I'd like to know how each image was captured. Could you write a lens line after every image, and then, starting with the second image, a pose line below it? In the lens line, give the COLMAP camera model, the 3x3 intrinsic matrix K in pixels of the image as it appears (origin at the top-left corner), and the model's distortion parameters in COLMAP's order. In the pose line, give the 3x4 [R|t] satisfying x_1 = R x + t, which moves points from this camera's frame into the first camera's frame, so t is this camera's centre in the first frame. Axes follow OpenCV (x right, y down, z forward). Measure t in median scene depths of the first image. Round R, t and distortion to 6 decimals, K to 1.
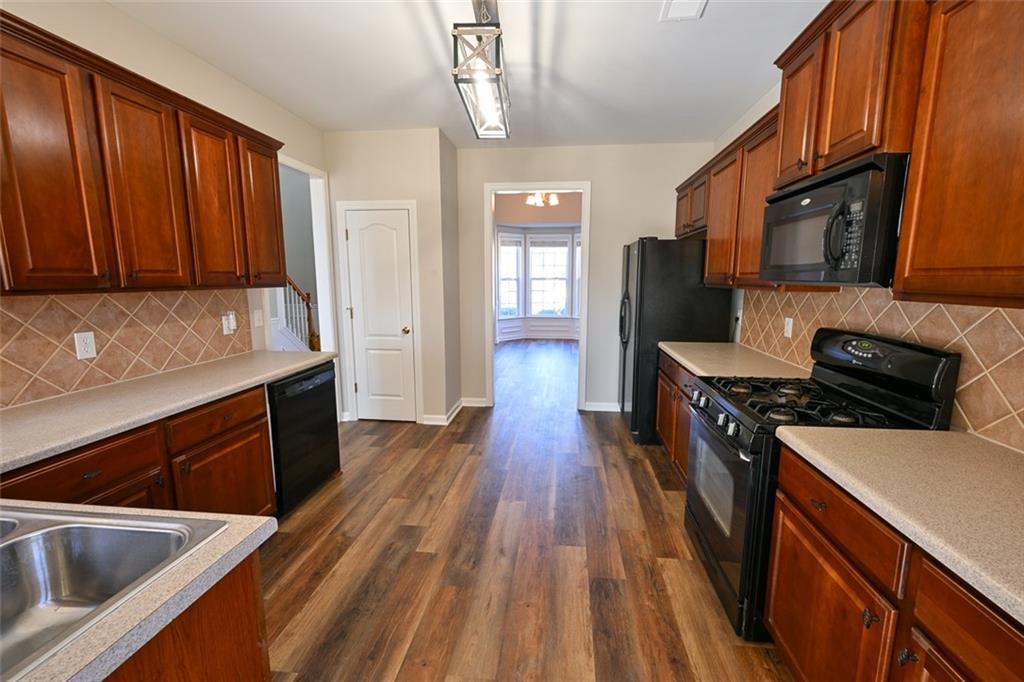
lens RADIAL K [[419.2, 0, 515.3], [0, 419.2, 341.5], [0, 0, 1]] dist [0.000275, 0.000034]
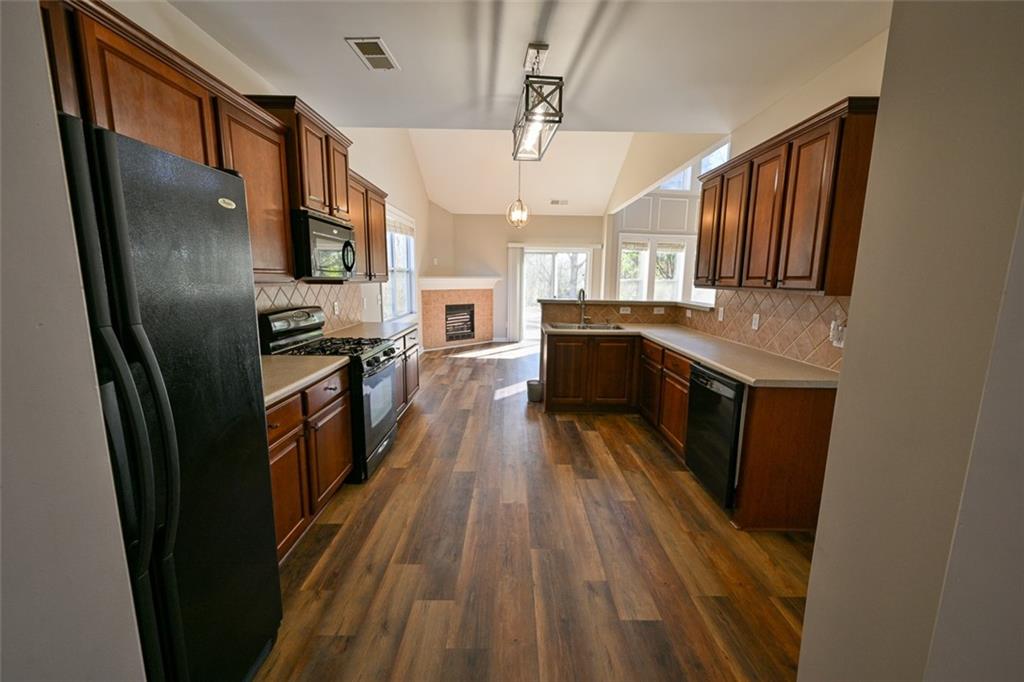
lens RADIAL K [[407.2, 0, 515.3], [0, 407.2, 342.7], [0, 0, 1]] dist [-0.000718, -0.000051]
pose [[-0.991370, 0.004426, -0.131016, 0.135713], [-0.035831, 0.952222, 0.303297, -0.321973], [0.126099, 0.305374, -0.943846, 2.103559]]
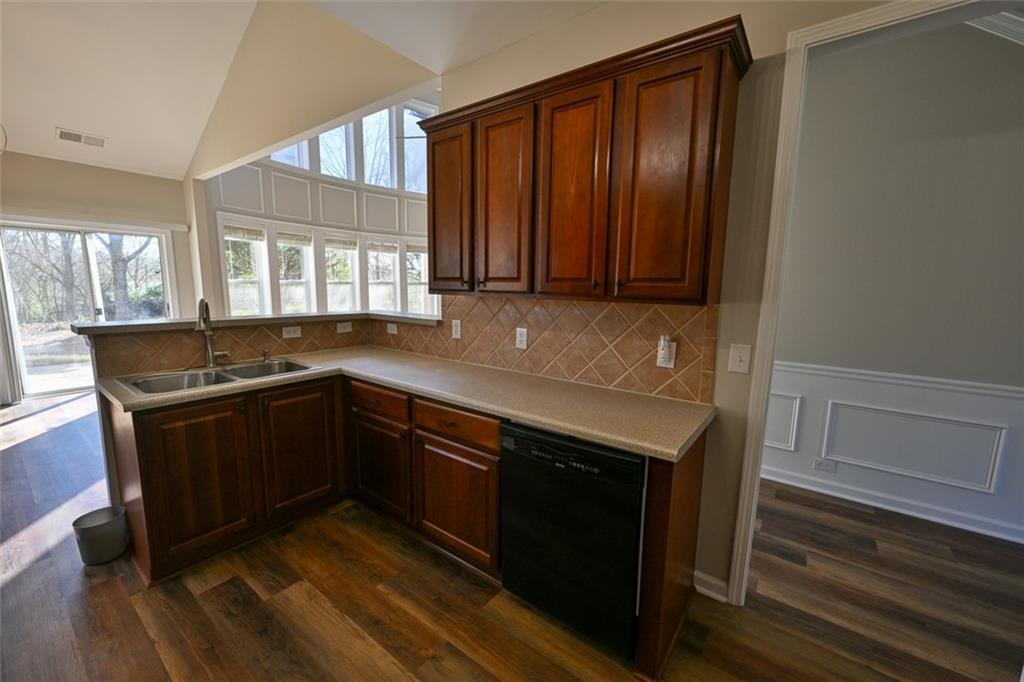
lens RADIAL K [[407.2, 0, 515.3], [0, 407.2, 342.7], [0, 0, 1]] dist [-0.000718, -0.000051]
pose [[-0.498117, 0.115539, -0.859378, 0.037529], [-0.146088, 0.965734, 0.214514, -0.204750], [0.854715, 0.232398, -0.464169, 1.331360]]
